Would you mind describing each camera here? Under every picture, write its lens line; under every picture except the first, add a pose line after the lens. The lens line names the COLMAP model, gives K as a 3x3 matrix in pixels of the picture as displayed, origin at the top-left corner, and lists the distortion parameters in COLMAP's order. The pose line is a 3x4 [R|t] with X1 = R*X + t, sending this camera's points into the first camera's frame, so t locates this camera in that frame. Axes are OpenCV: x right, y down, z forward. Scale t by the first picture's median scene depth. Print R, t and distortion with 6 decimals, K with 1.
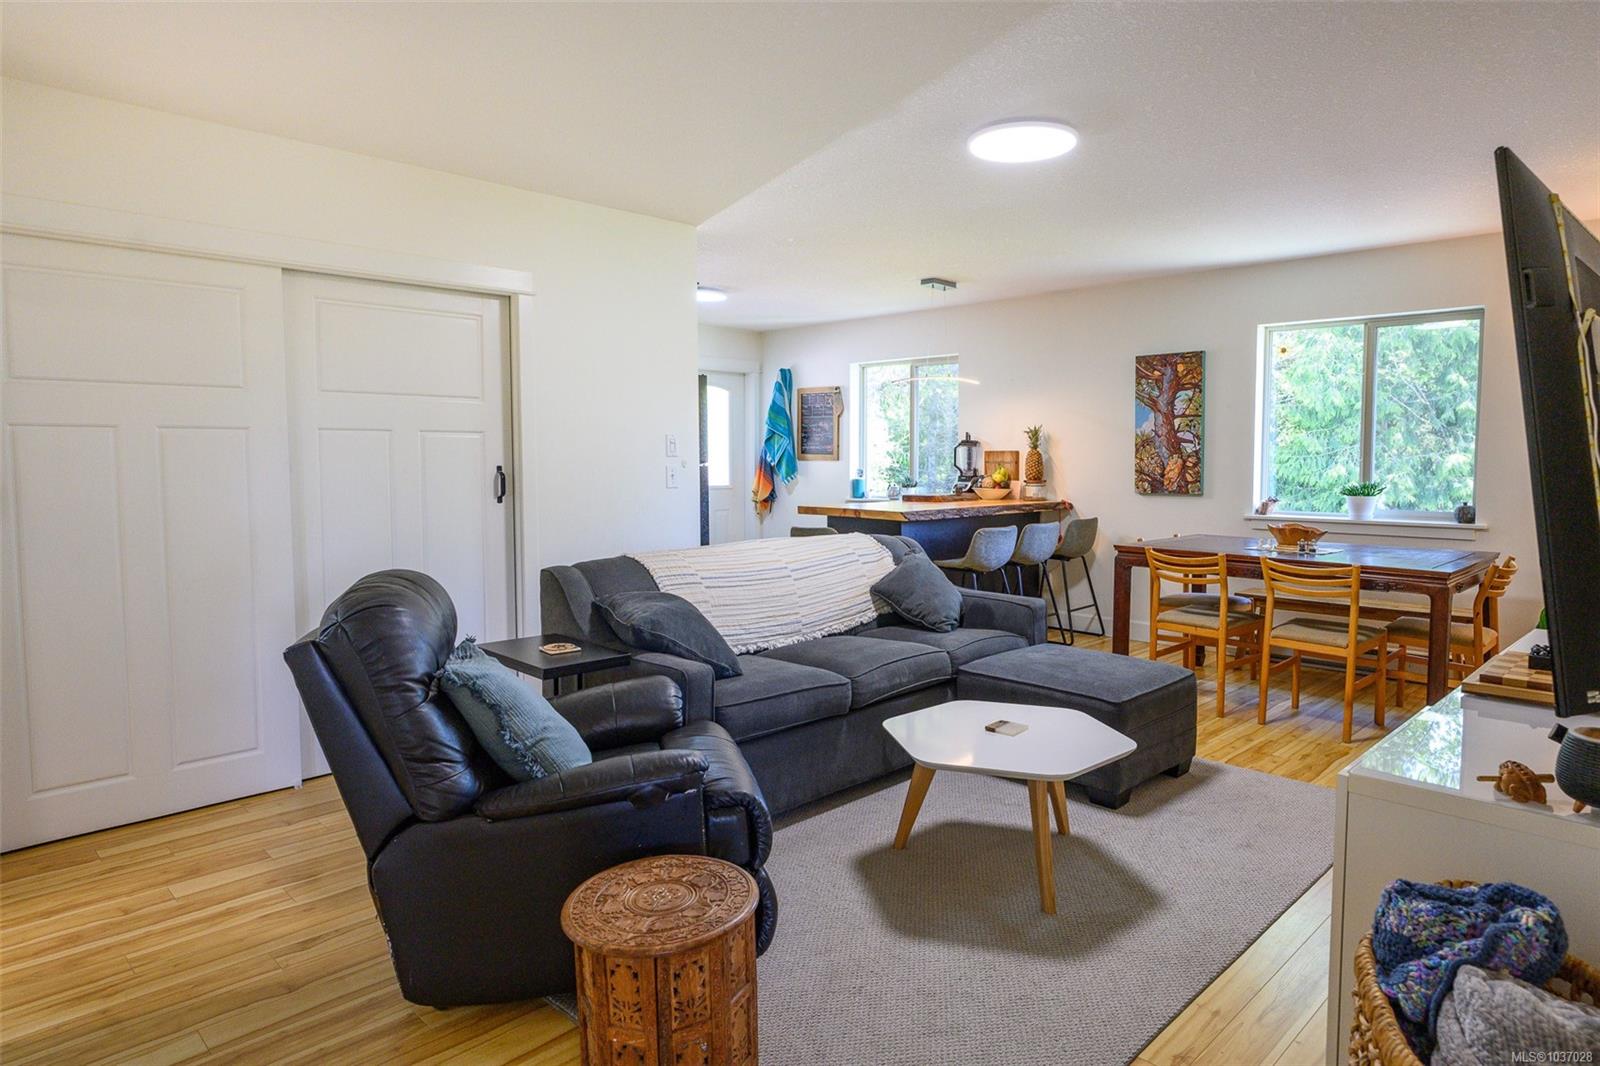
lens RADIAL K [[909.7, 0, 808.8], [0, 909.7, 520.1], [0, 0, 1]] dist [-0.005046, 0.002637]
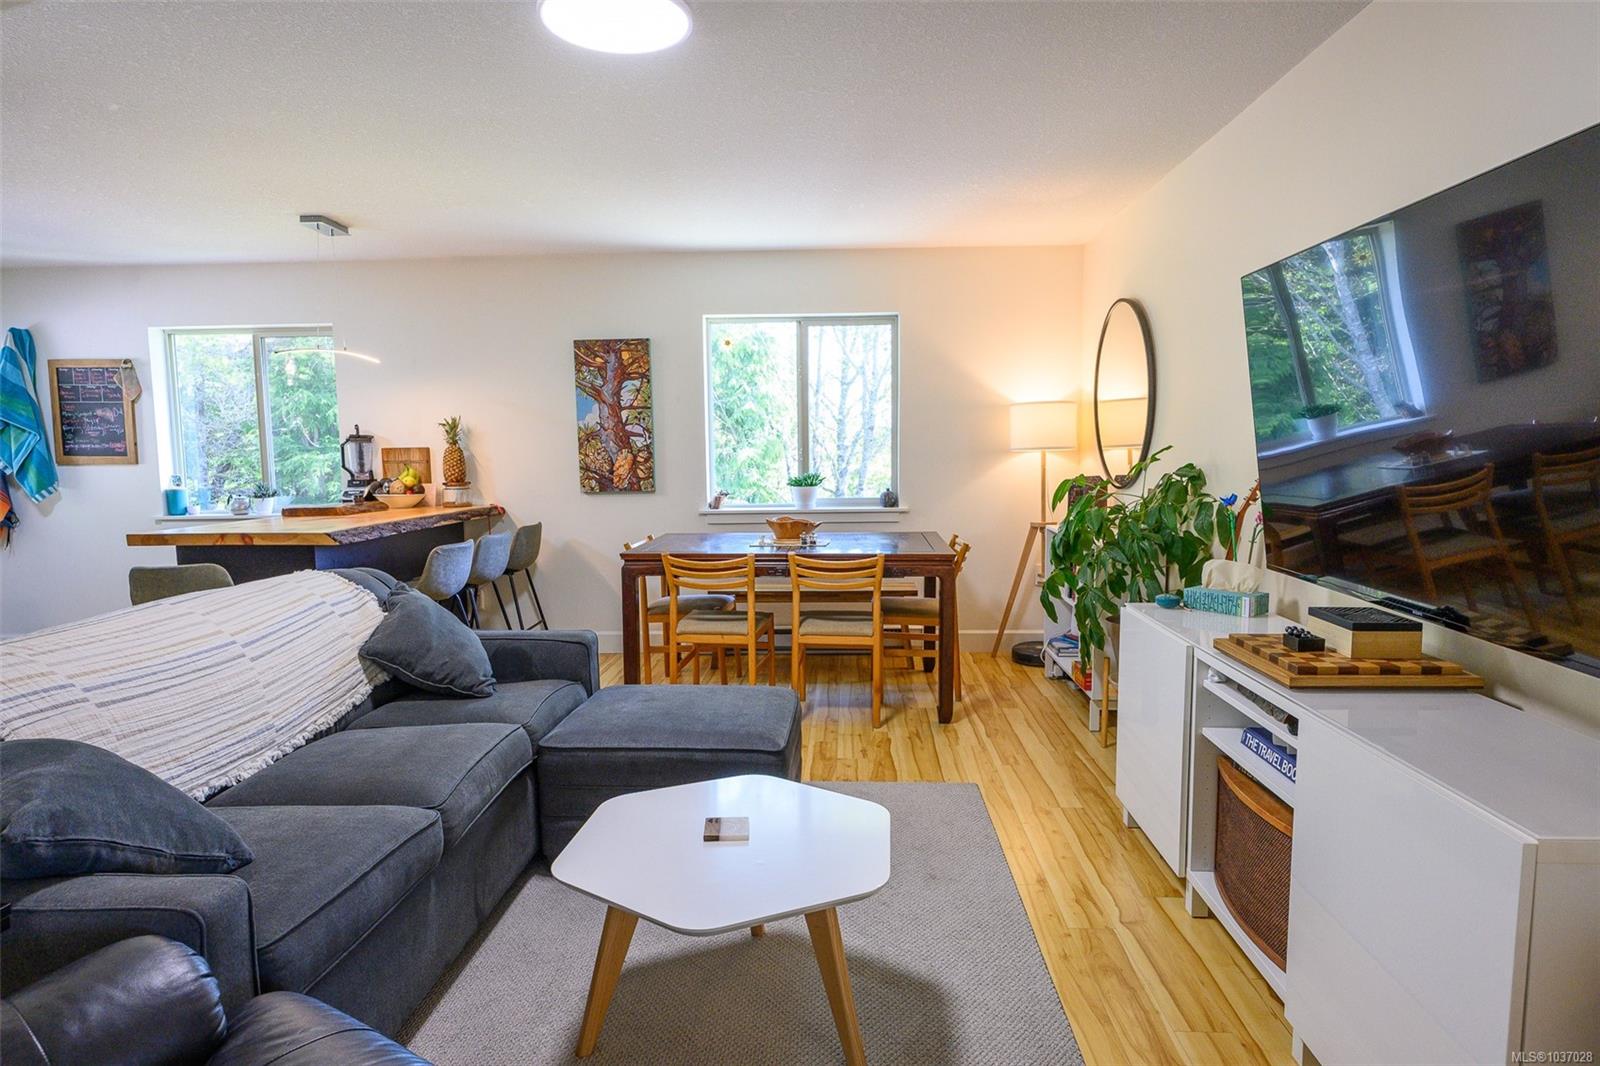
lens RADIAL K [[909.7, 0, 803.9], [0, 909.7, 535.4], [0, 0, 1]] dist [-0.005046, 0.002637]
pose [[0.739070, -0.073770, 0.669577, -0.089442], [0.061152, 0.997229, 0.042370, -0.012652], [-0.670847, 0.009632, 0.741533, 0.190125]]
